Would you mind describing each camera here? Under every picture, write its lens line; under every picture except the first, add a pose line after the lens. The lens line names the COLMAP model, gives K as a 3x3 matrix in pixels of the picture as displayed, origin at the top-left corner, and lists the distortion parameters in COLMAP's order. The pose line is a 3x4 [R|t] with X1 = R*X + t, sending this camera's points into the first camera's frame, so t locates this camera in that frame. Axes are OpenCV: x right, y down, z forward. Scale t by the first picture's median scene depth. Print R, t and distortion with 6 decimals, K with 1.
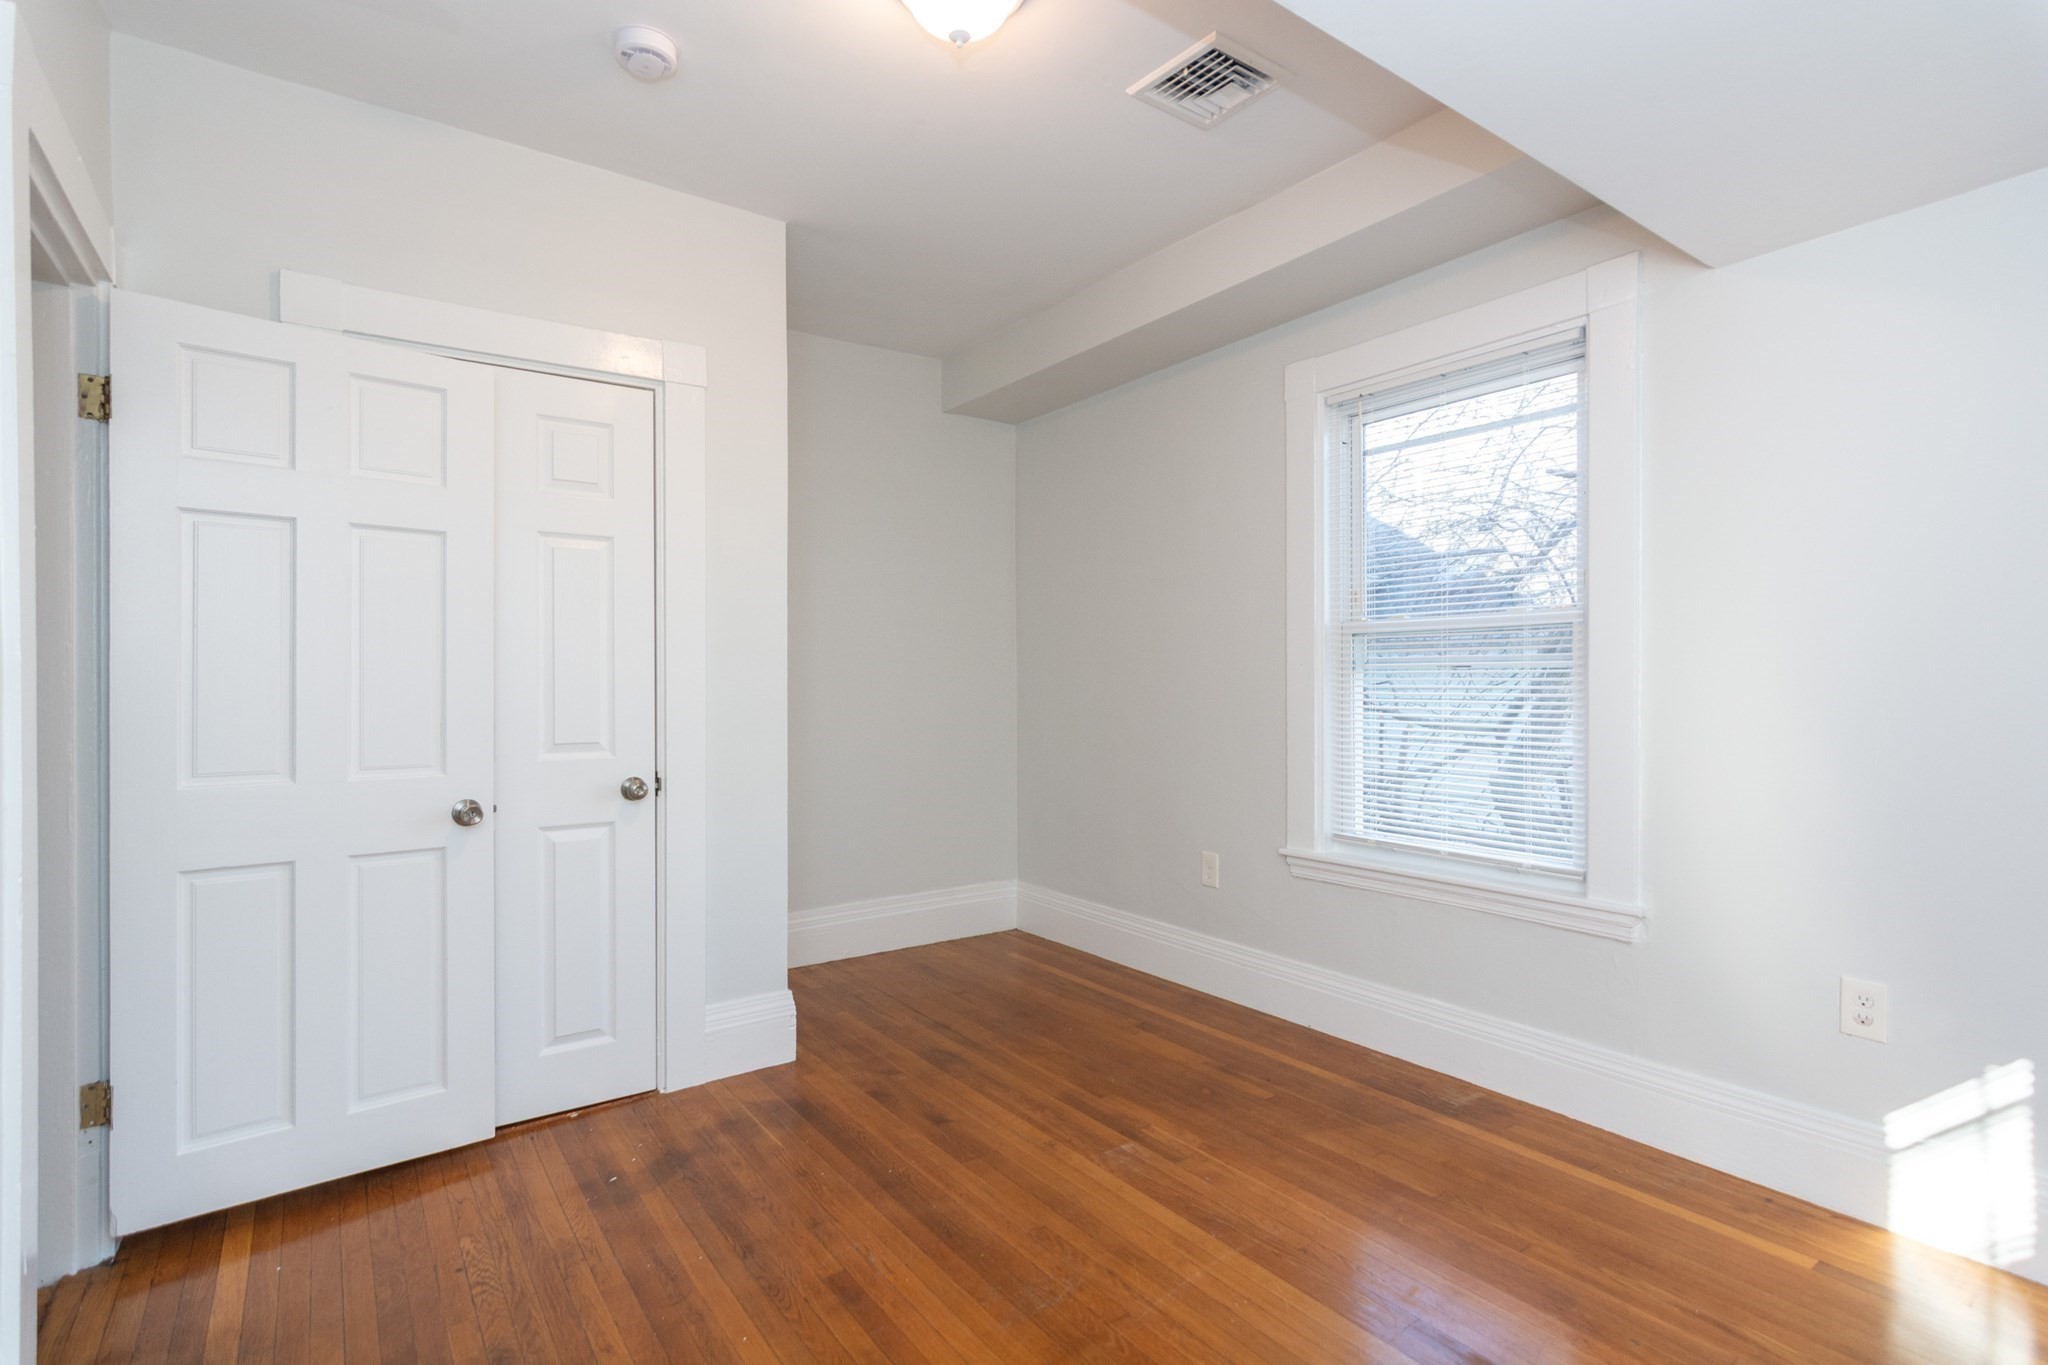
lens RADIAL K [[996.4, 0, 1022.3], [0, 996.4, 685.7], [0, 0, 1]] dist [-0.018067, 0.002253]
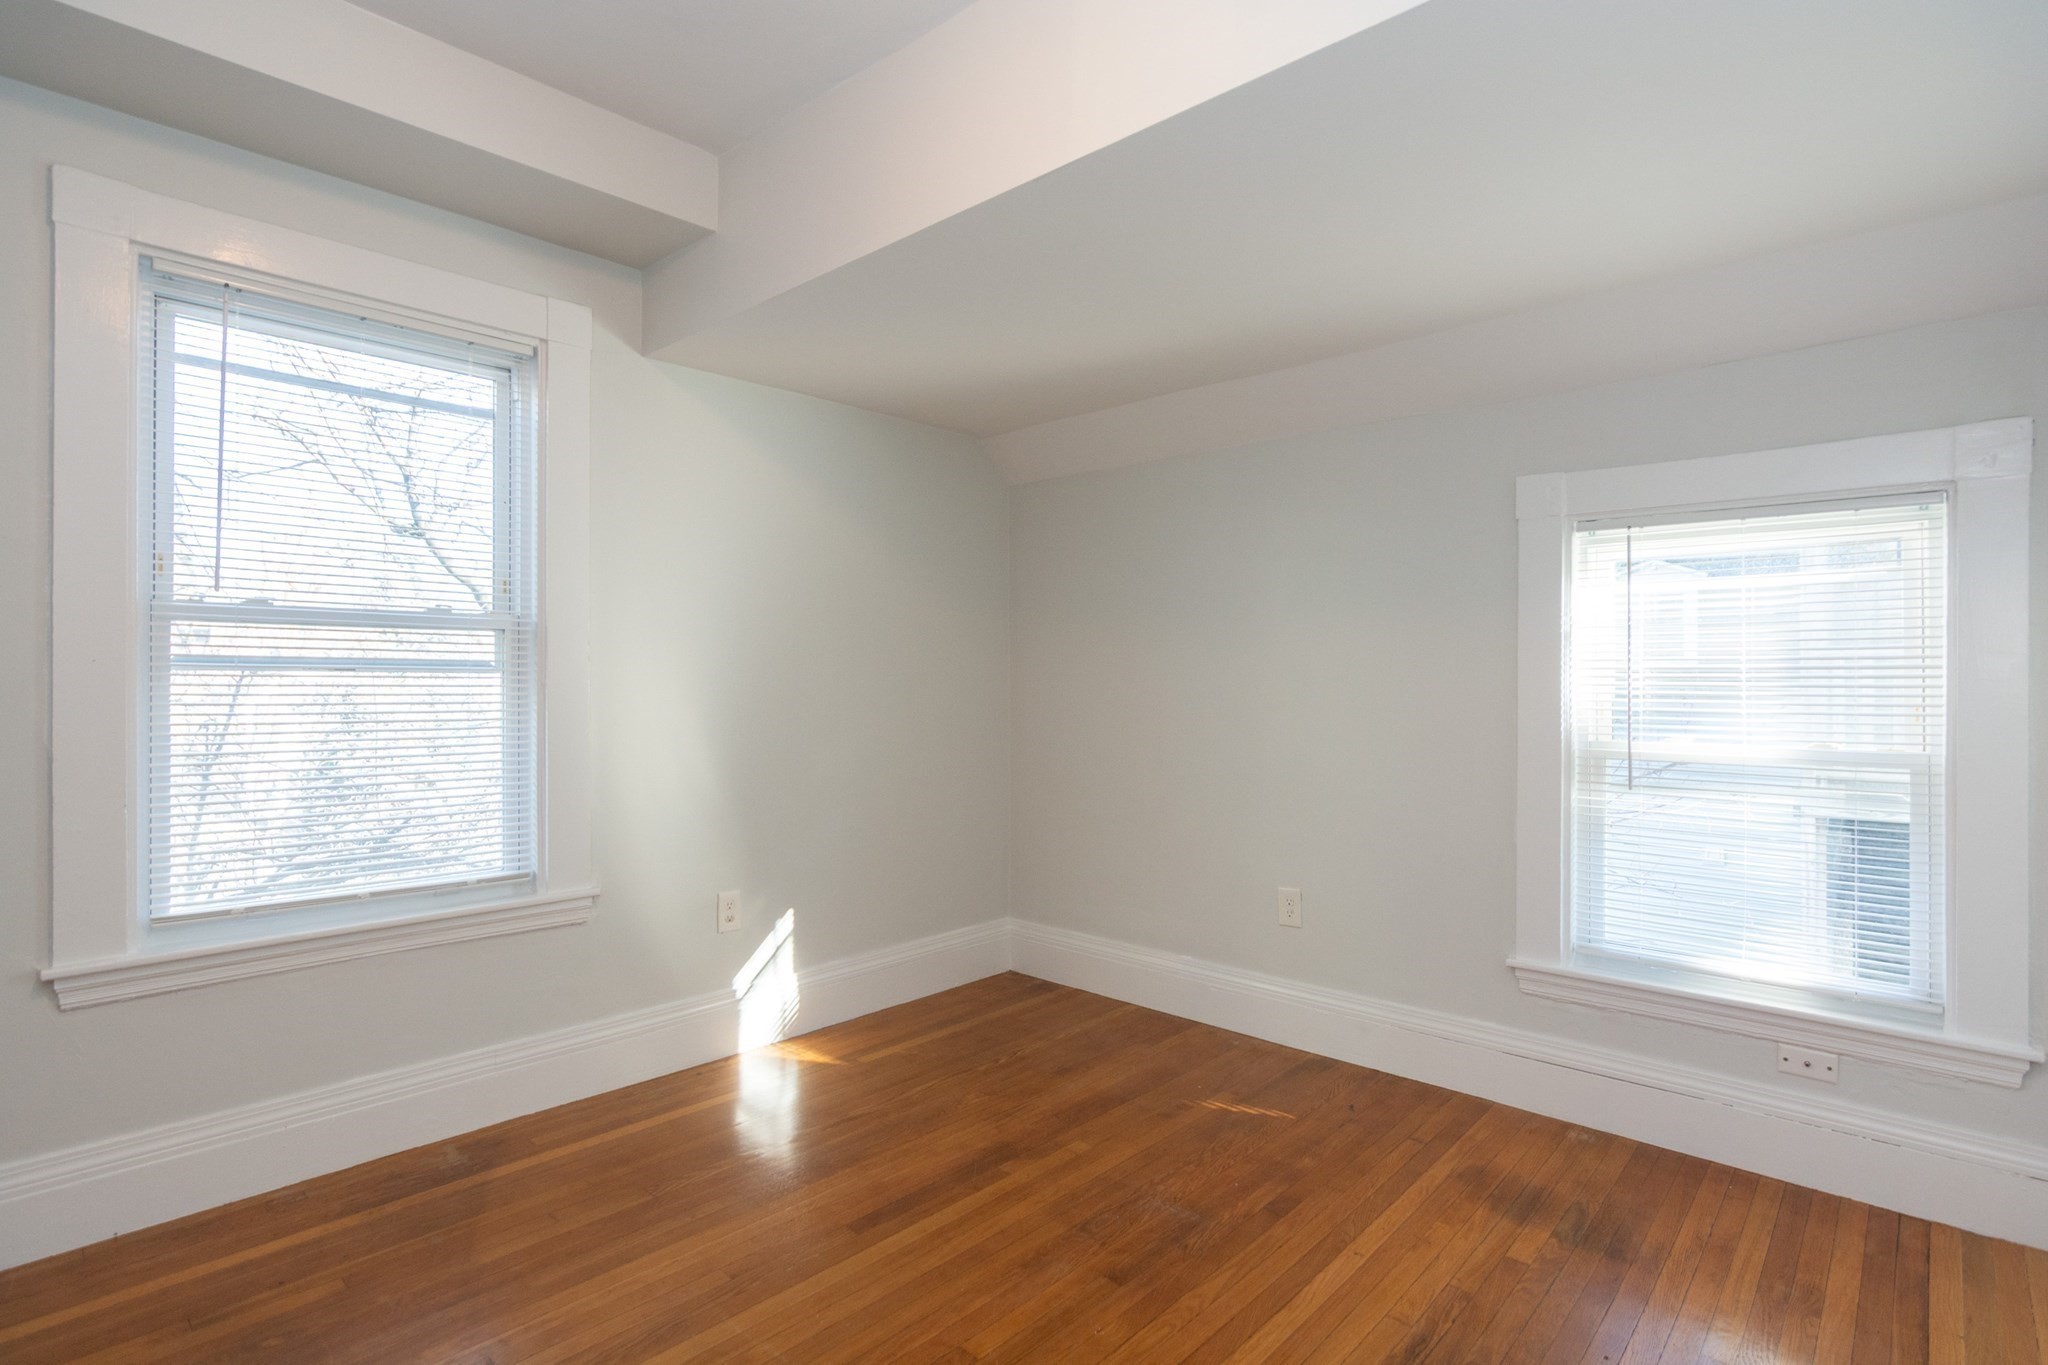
lens RADIAL K [[1013.7, 0, 1023.8], [0, 1013.7, 680.0], [0, 0, 1]] dist [0.013449, -0.001907]
pose [[-0.196191, -0.001829, 0.980564, -0.584173], [-0.001497, 0.999998, 0.001566, -0.015776], [-0.980564, -0.001161, -0.196194, 0.706562]]
